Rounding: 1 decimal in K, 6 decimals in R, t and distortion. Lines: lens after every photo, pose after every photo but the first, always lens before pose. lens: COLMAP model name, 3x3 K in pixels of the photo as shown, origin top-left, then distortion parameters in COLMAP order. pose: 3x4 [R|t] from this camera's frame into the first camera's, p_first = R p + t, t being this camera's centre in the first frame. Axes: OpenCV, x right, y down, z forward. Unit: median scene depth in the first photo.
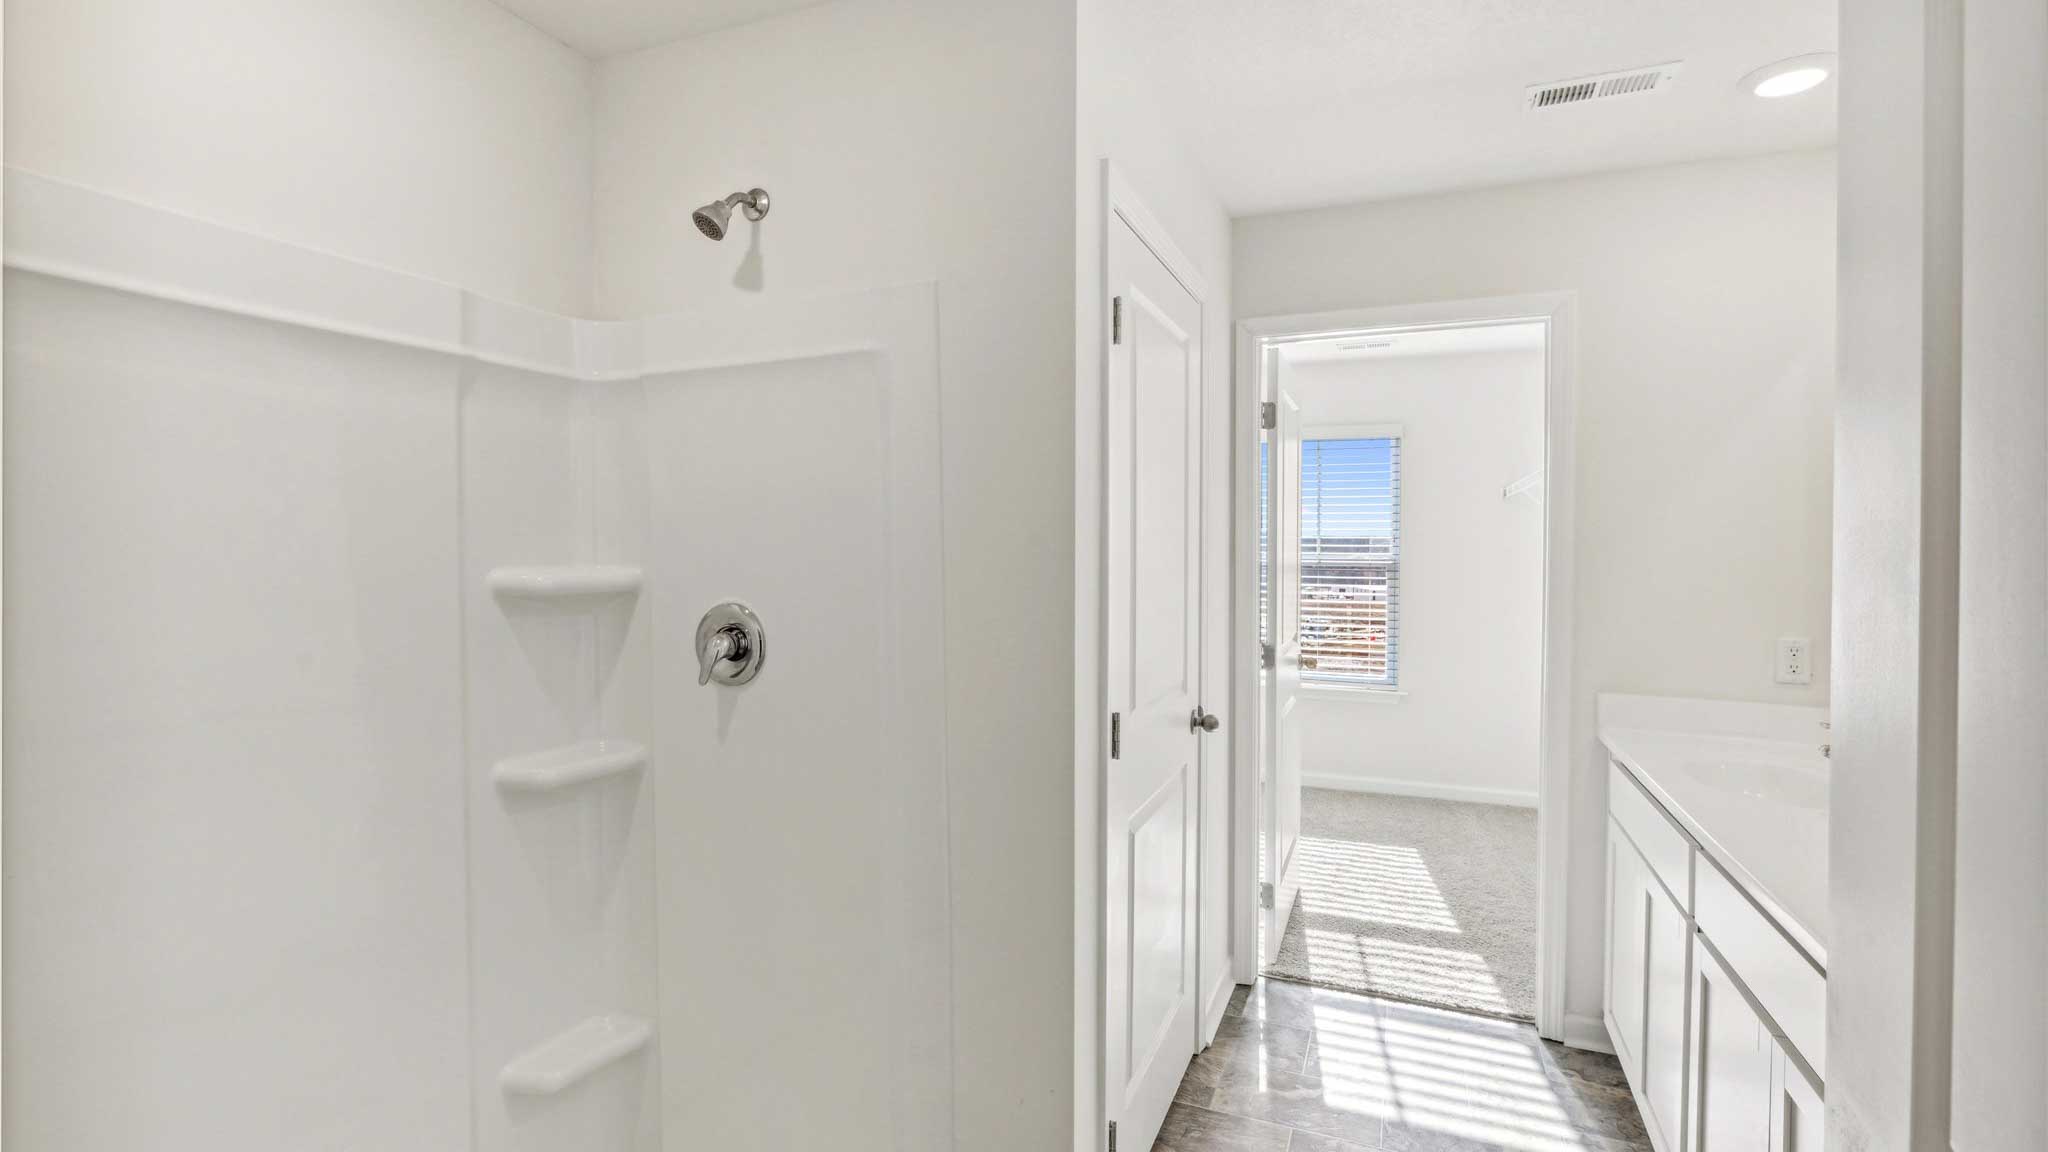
lens RADIAL K [[987.0, 0, 1025.8], [0, 987.0, 551.6], [0, 0, 1]] dist [-0.000559, 0.000190]
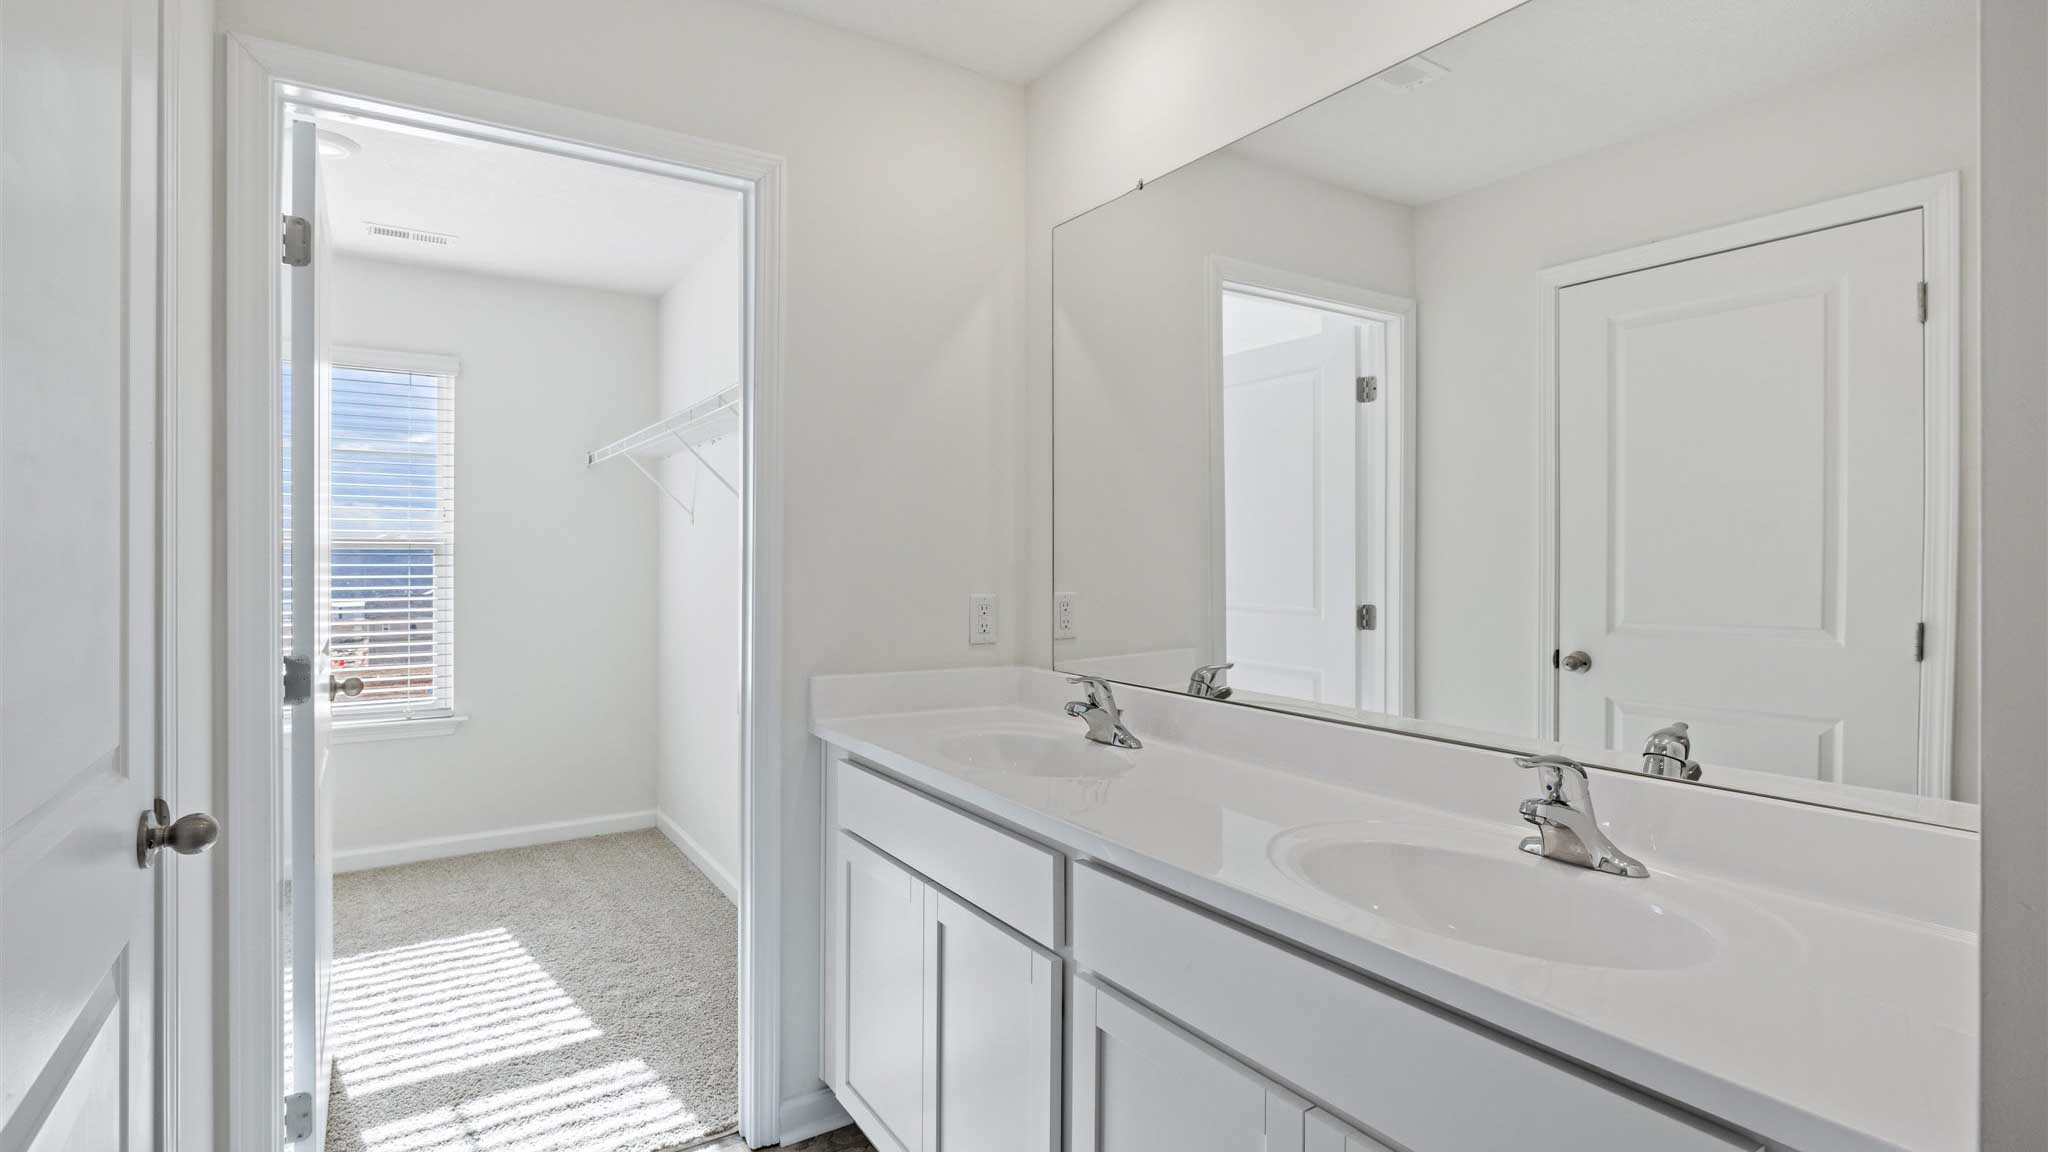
lens RADIAL K [[987.0, 0, 1025.8], [0, 987.0, 551.6], [0, 0, 1]] dist [-0.000559, 0.000190]
pose [[0.579845, -0.002599, 0.814722, 0.030482], [0.013160, 0.999894, -0.006177, 0.039638], [-0.814620, 0.014303, 0.579818, 0.317102]]
